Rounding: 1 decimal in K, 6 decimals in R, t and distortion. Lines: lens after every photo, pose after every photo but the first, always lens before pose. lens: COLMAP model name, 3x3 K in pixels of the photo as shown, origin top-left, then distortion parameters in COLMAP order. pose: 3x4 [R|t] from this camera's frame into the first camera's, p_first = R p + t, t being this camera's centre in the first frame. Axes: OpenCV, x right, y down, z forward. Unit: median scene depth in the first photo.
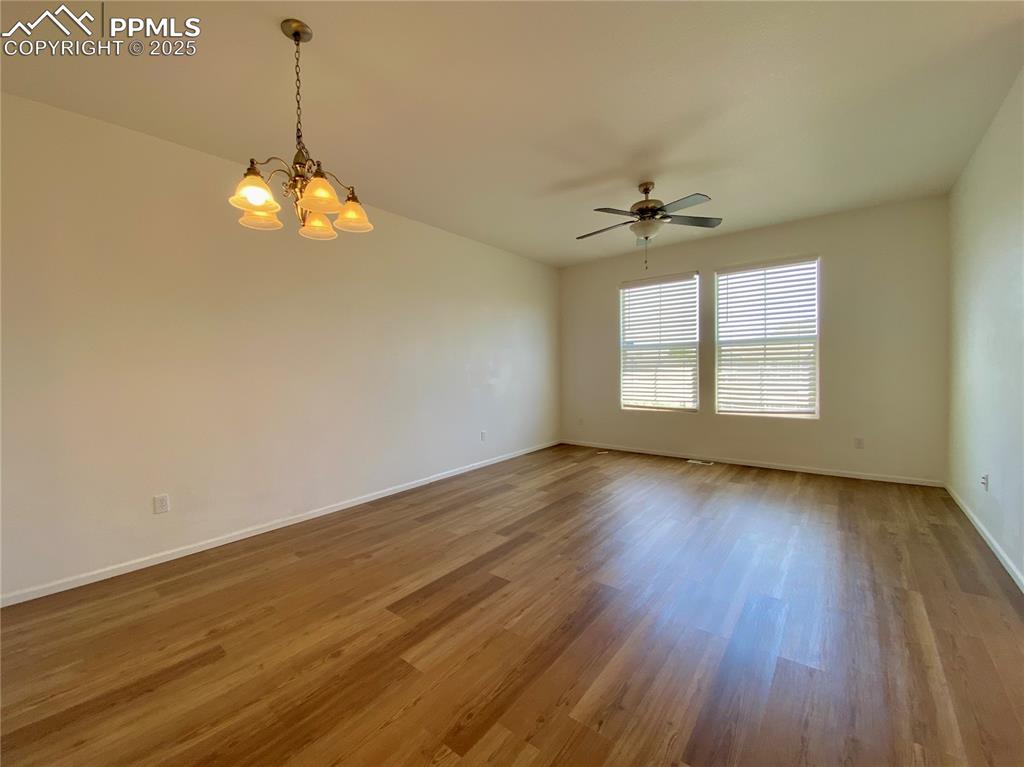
lens RADIAL K [[411.4, 0, 513.4], [0, 411.4, 382.9], [0, 0, 1]] dist [0.038418, -0.026197]
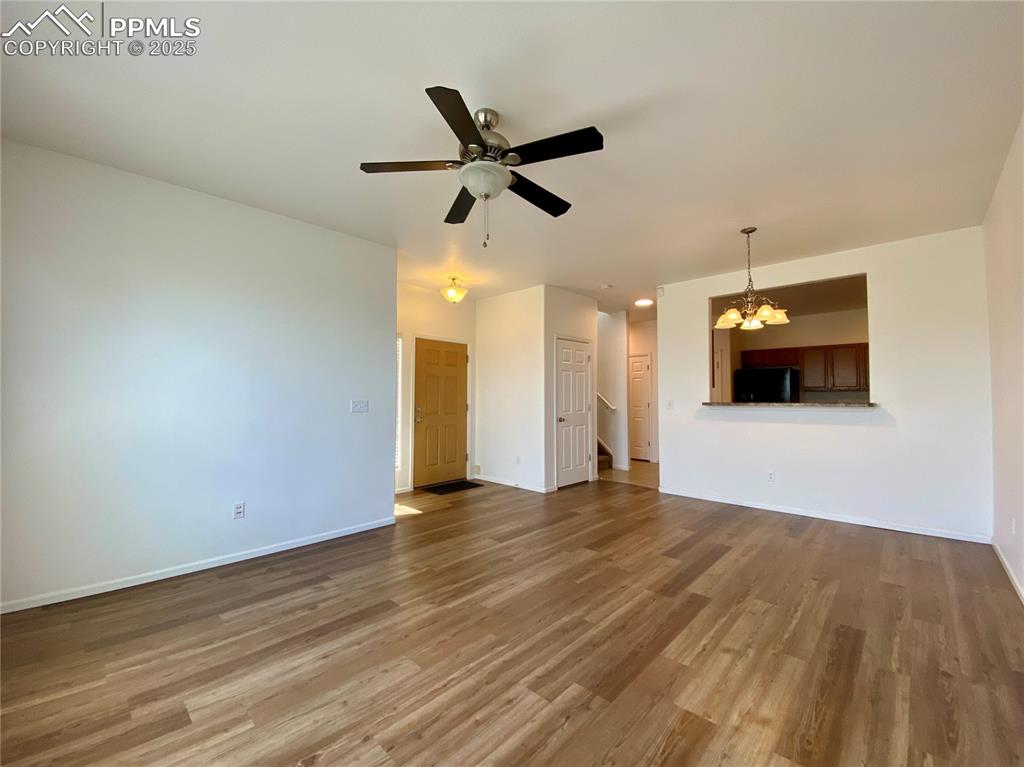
lens RADIAL K [[413.5, 0, 512.0], [0, 413.5, 383.5], [0, 0, 1]] dist [0.027818, -0.026262]
pose [[-0.995615, 0.021929, 0.090942, 0.183136], [0.022814, 0.999702, 0.008708, -0.059715], [-0.090724, 0.010745, -0.995818, 1.269802]]
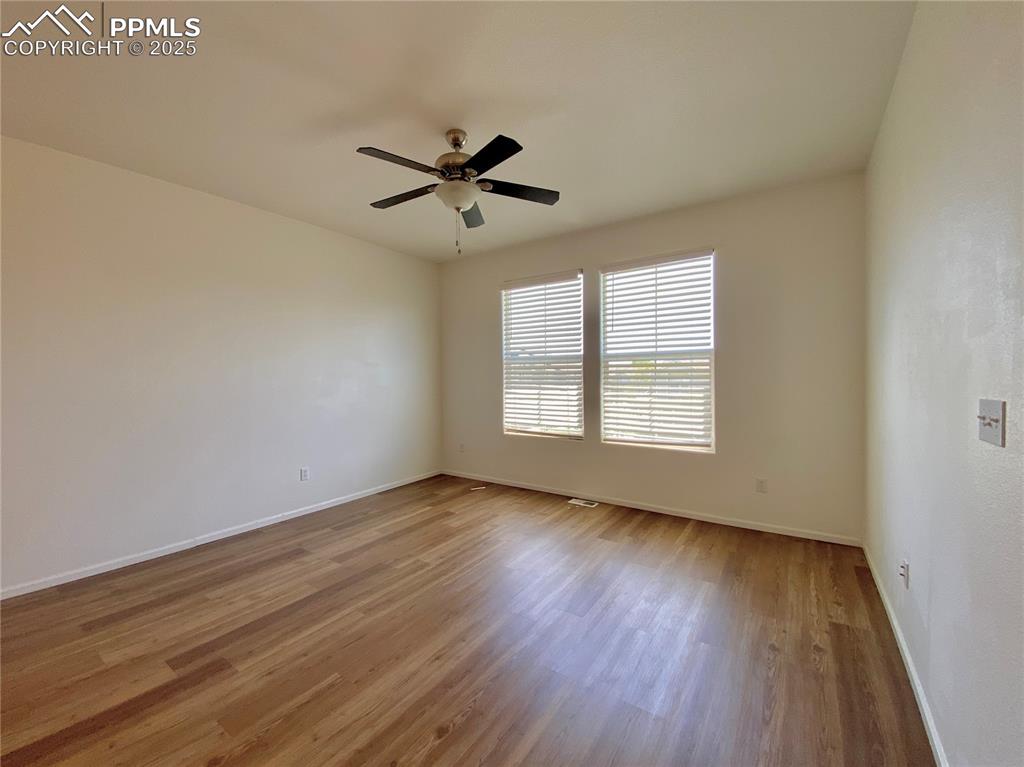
lens RADIAL K [[409.6, 0, 506.7], [0, 409.6, 382.8], [0, 0, 1]] dist [0.038633, -0.028704]
pose [[0.998260, 0.006412, 0.058623, 0.289096], [-0.005236, 0.999782, -0.020191, -0.030819], [-0.058739, 0.019849, 0.998076, 0.231557]]
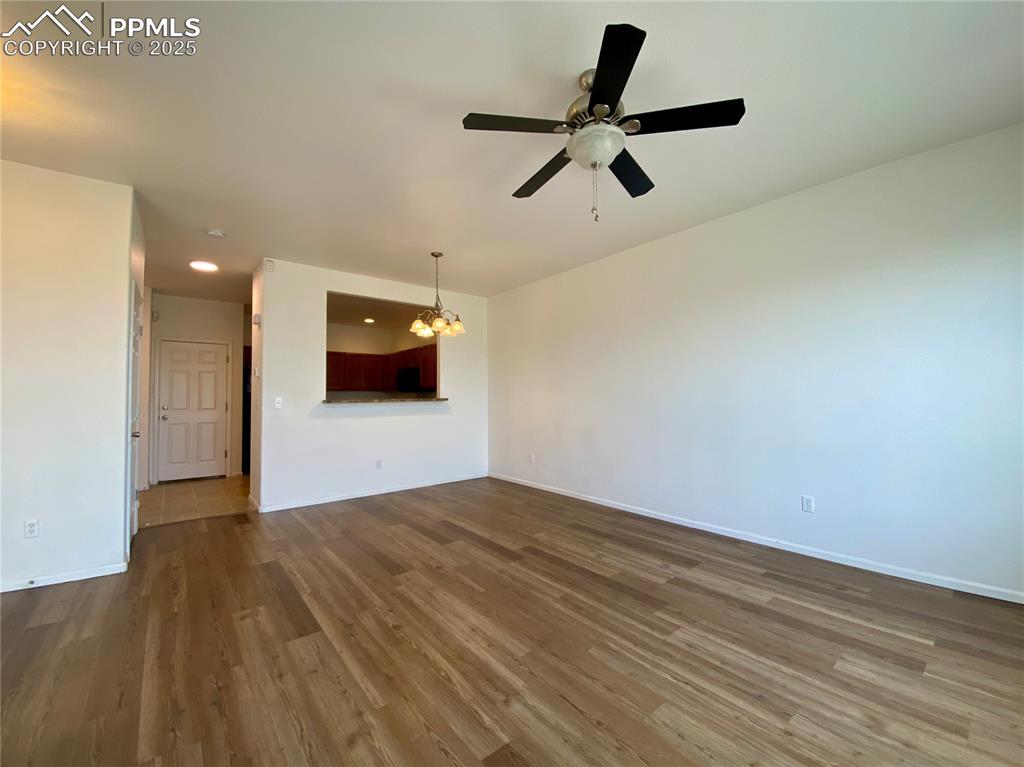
lens RADIAL K [[420.7, 0, 510.4], [0, 420.7, 376.3], [0, 0, 1]] dist [0.014093, -0.016701]
pose [[-0.218396, -0.025367, -0.975530, 0.709407], [-0.027414, 0.999427, -0.019851, -0.036784], [0.975475, 0.022408, -0.218967, 0.801298]]
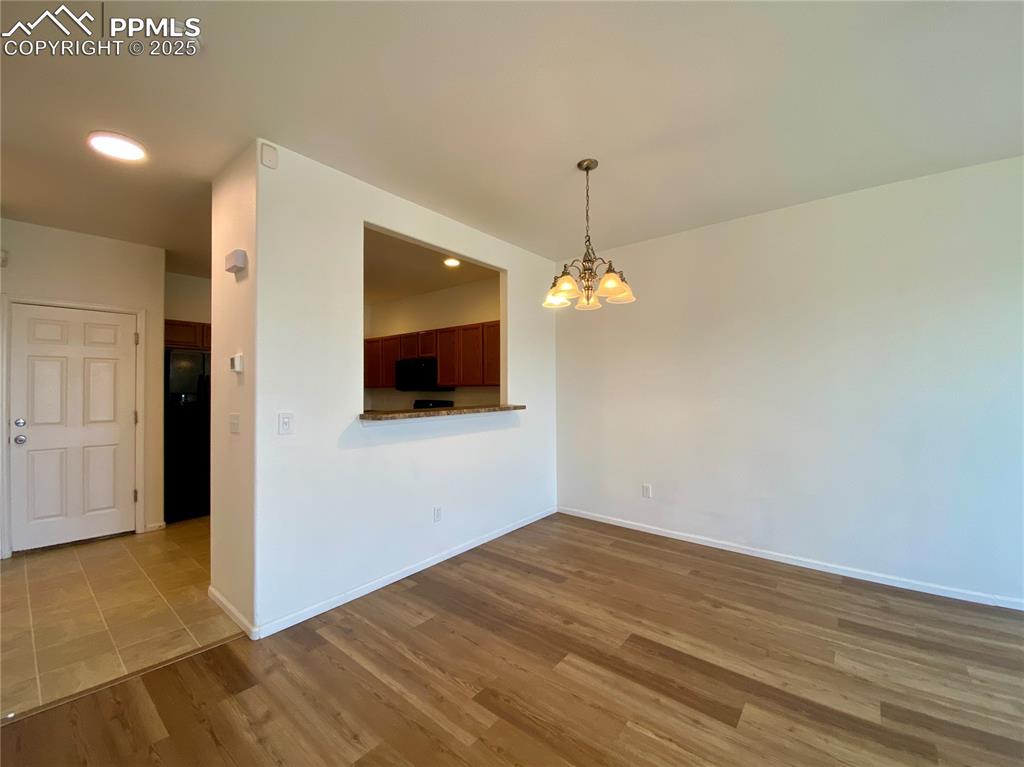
lens RADIAL K [[425.7, 0, 509.2], [0, 425.7, 378.6], [0, 0, 1]] dist [0.002904, -0.013033]
pose [[-0.019324, 0.000169, -0.999813, 0.367853], [-0.037186, 0.999308, 0.000888, -0.044743], [0.999122, 0.037196, -0.019304, 0.324417]]
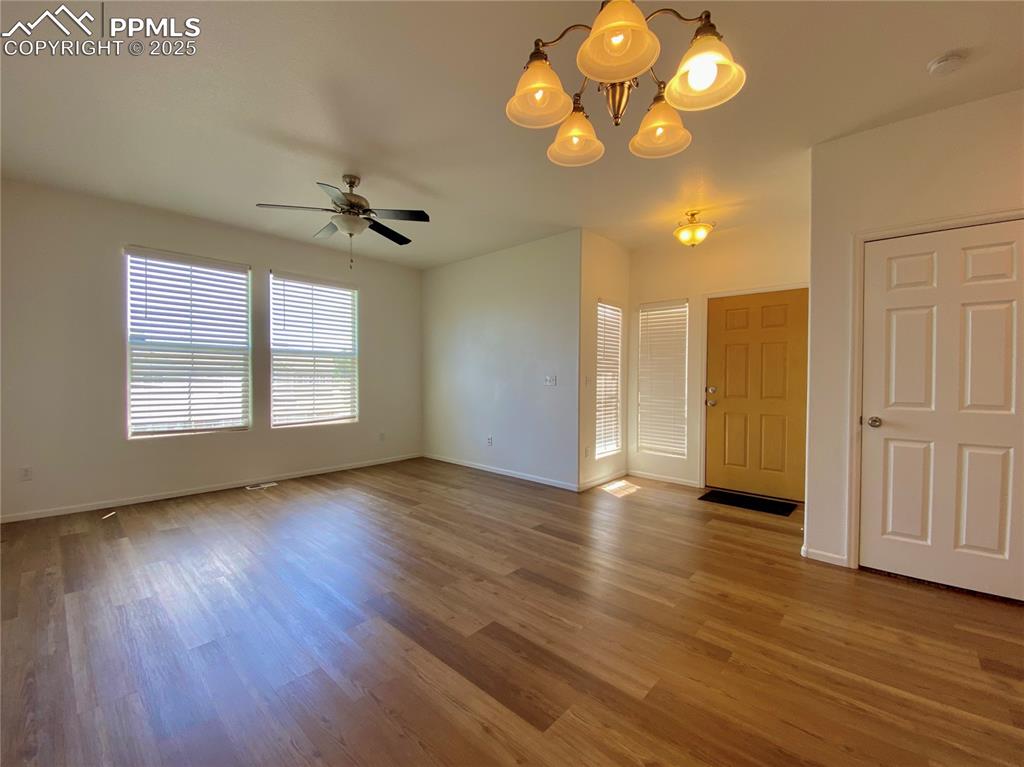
lens RADIAL K [[425.7, 0, 509.2], [0, 425.7, 378.6], [0, 0, 1]] dist [0.002904, -0.013033]
pose [[0.078215, 0.016753, 0.996796, -0.461787], [0.033998, 0.999232, -0.019461, 0.001103], [-0.996357, 0.035411, 0.077586, 0.464865]]
